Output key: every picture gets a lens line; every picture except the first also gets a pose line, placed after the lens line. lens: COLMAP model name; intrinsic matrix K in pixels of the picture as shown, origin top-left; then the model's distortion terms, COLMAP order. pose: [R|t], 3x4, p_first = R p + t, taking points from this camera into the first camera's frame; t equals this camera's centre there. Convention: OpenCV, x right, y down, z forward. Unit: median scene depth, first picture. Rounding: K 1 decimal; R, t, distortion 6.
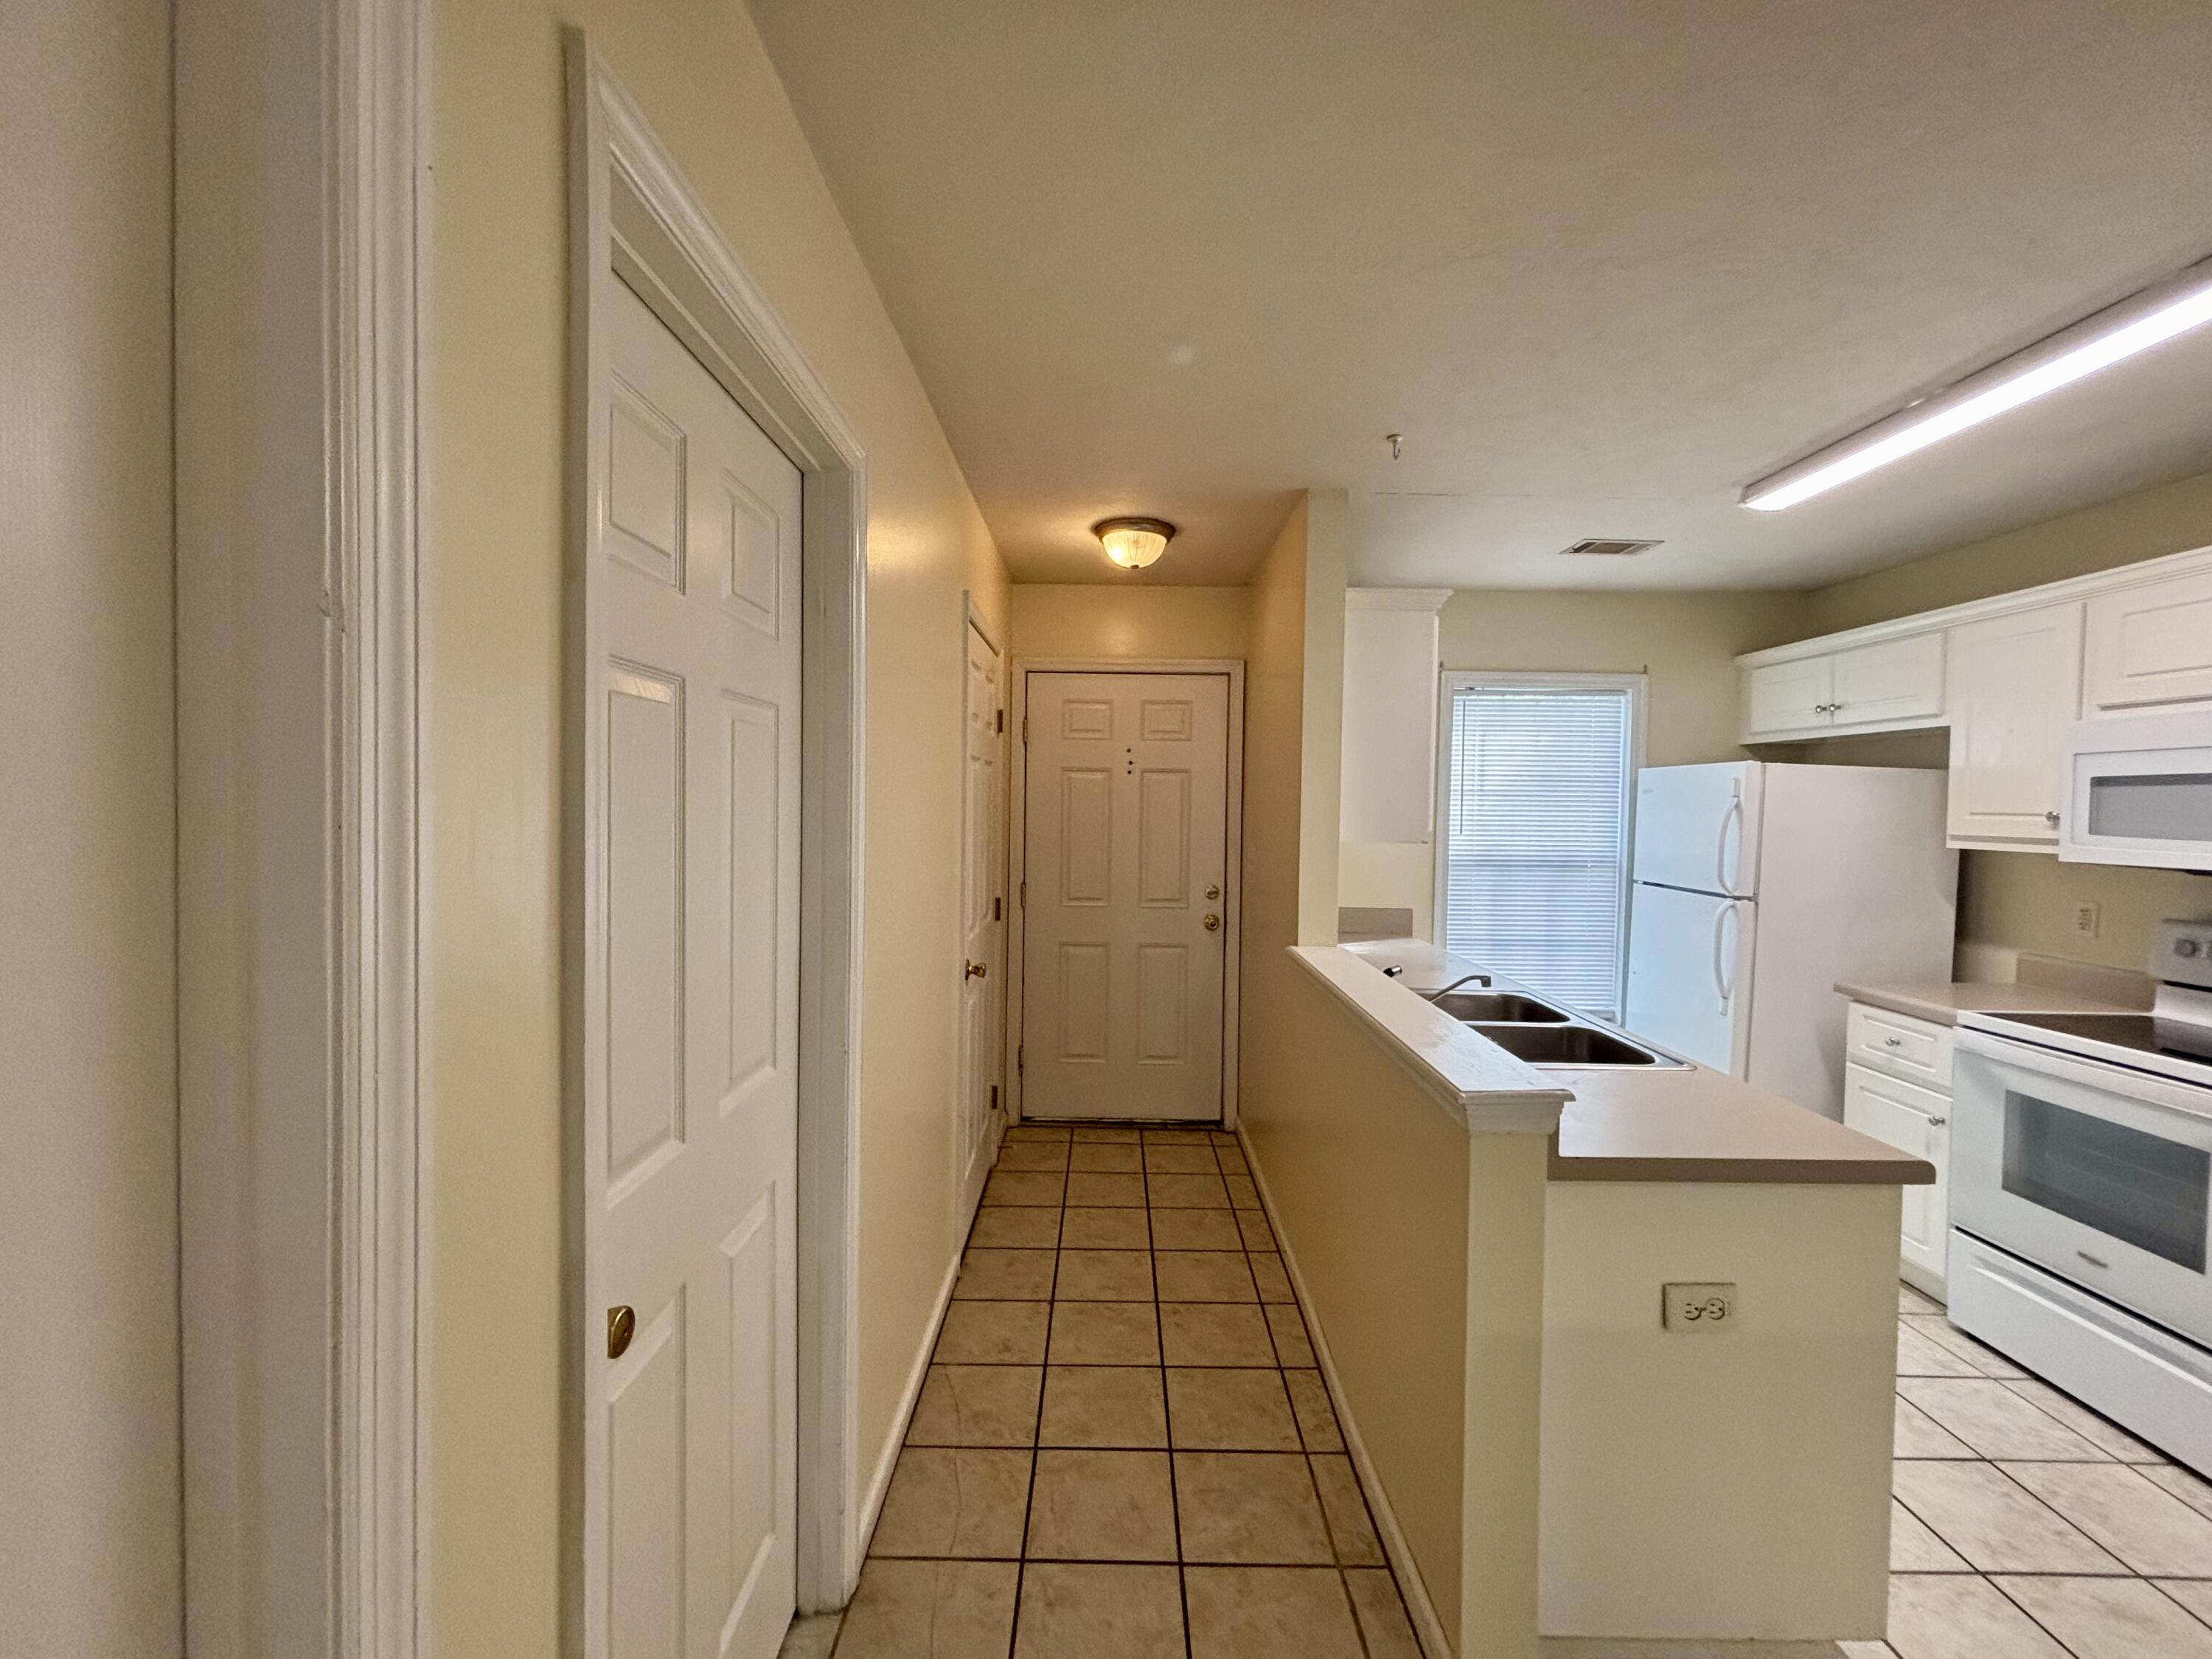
lens RADIAL K [[895.3, 0, 1101.0], [0, 895.3, 826.9], [0, 0, 1]] dist [-0.000456, 0.000278]
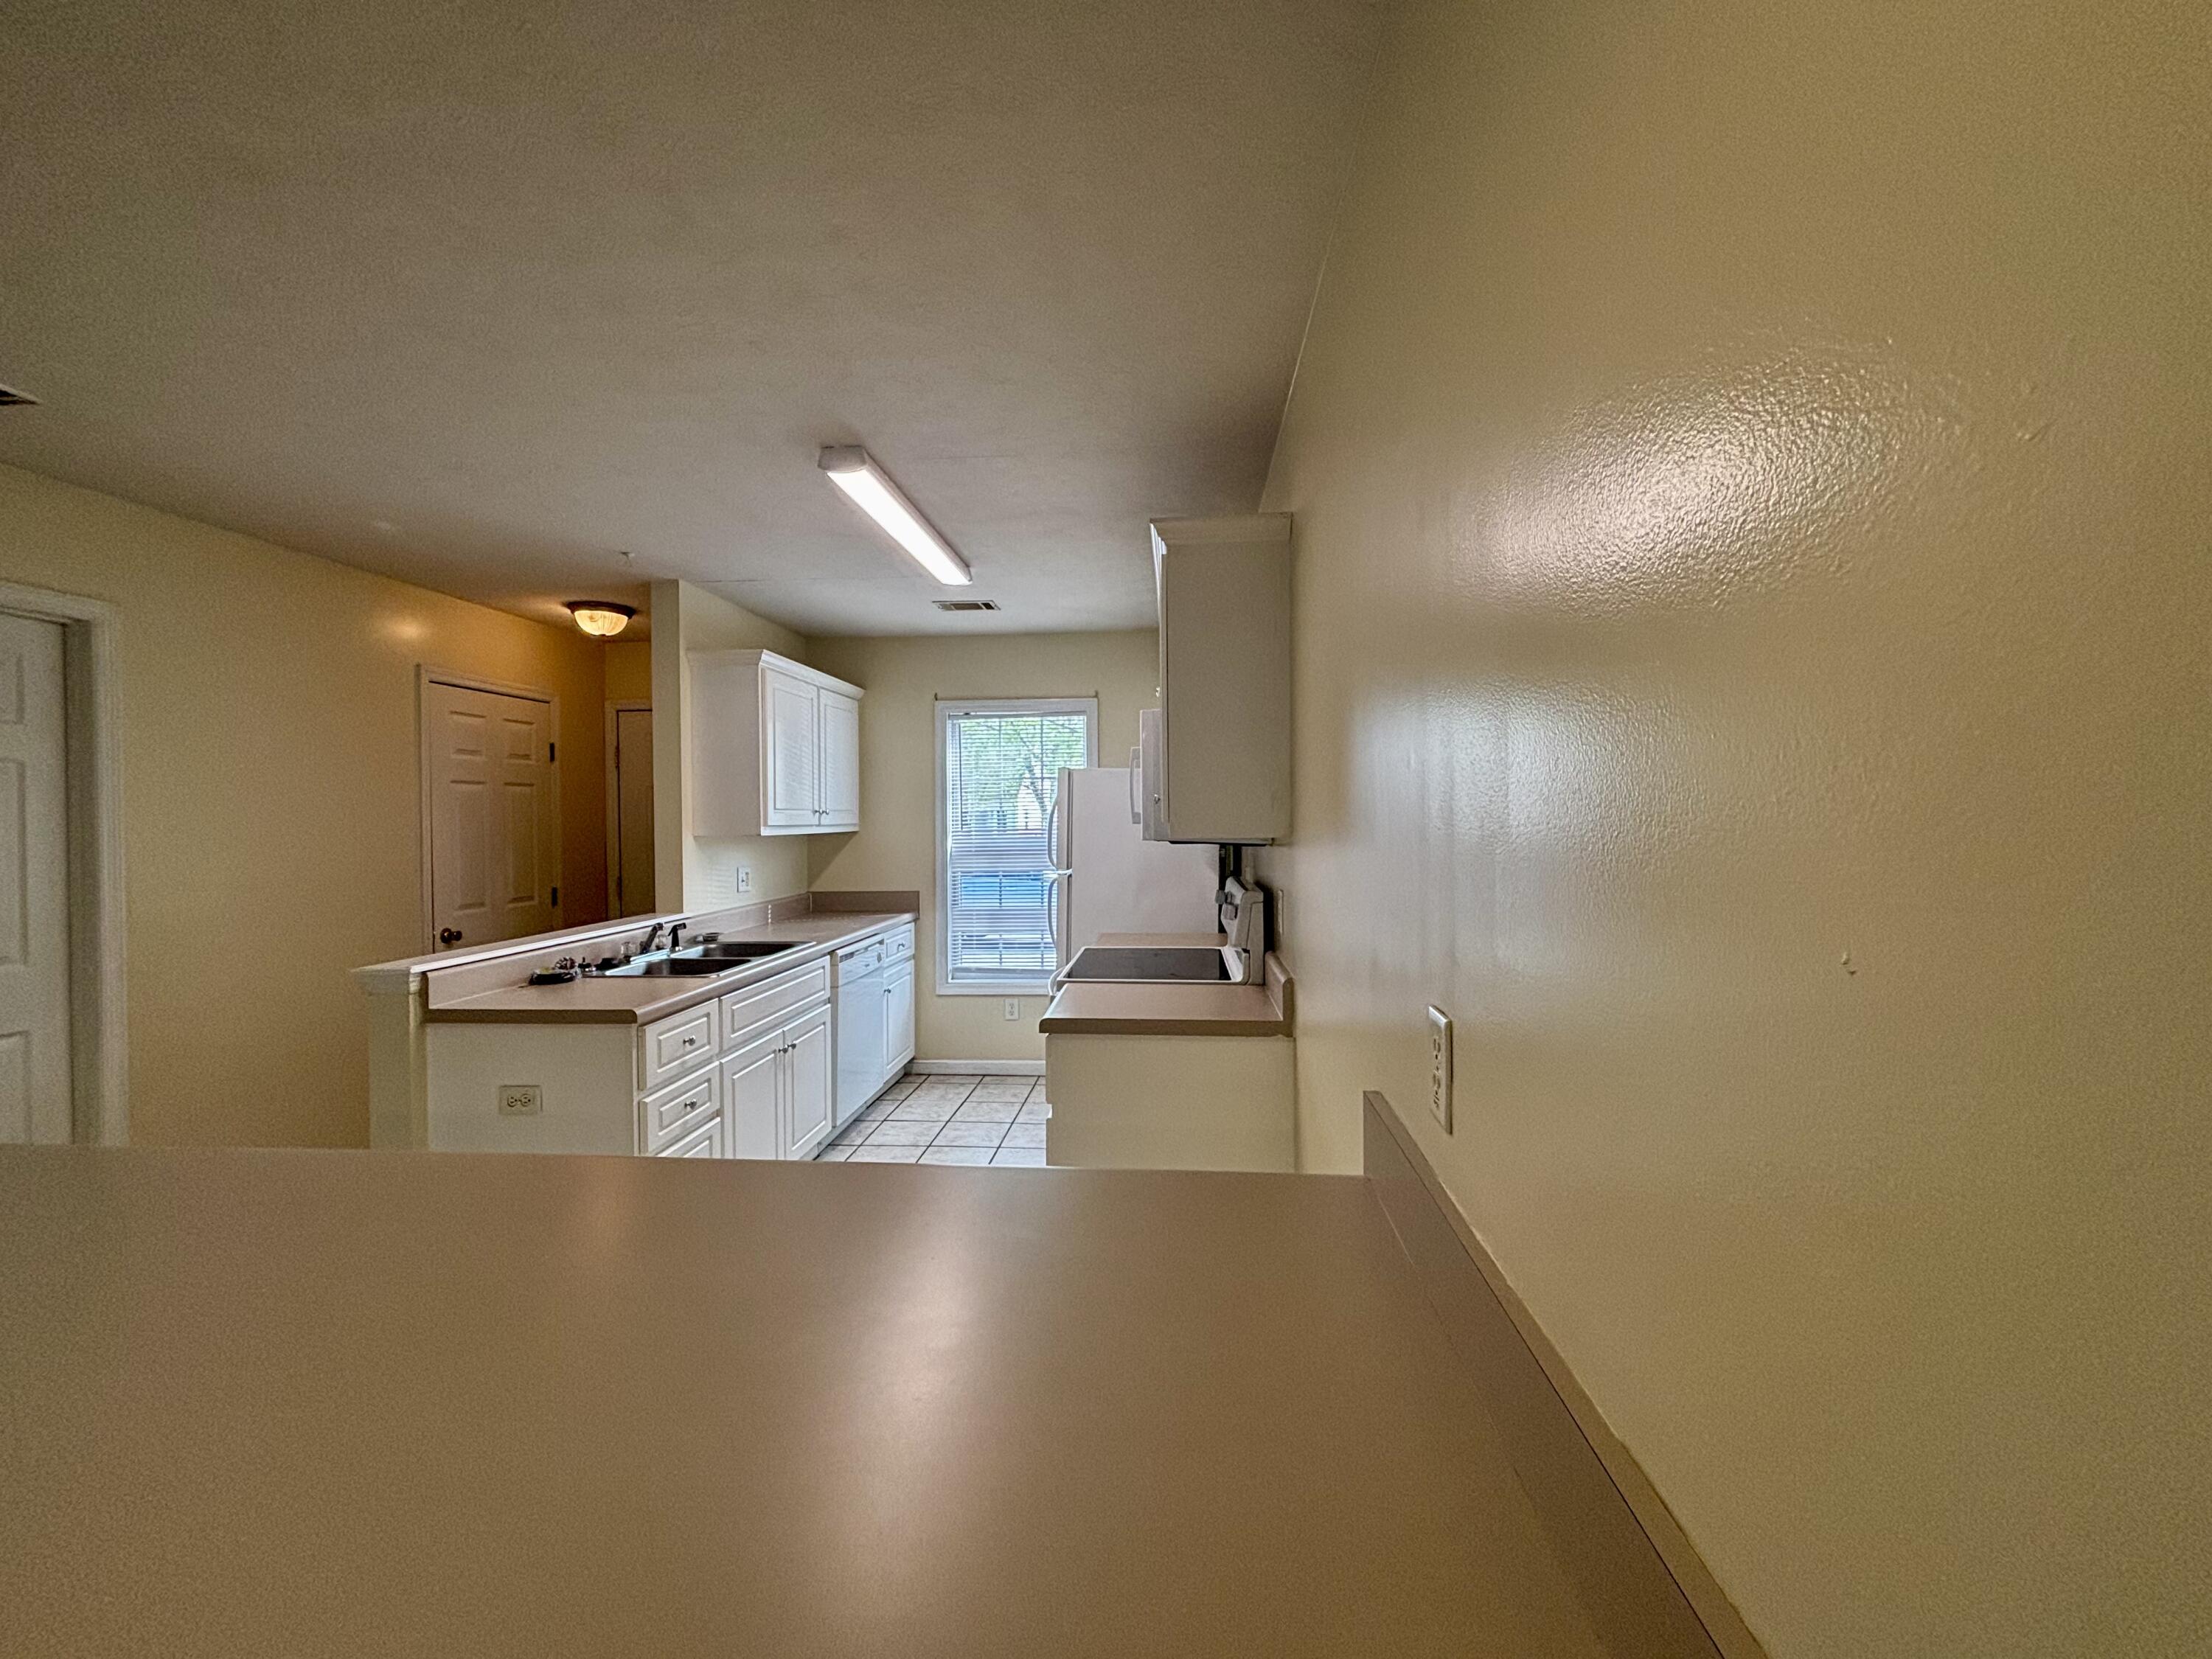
lens RADIAL K [[895.3, 0, 1113.8], [0, 895.3, 818.0], [0, 0, 1]] dist [-0.000456, 0.000278]
pose [[0.996854, -0.027807, -0.074218, 0.947899], [0.025583, 0.999200, -0.030746, 0.044512], [0.075013, 0.028751, 0.996768, -0.295111]]
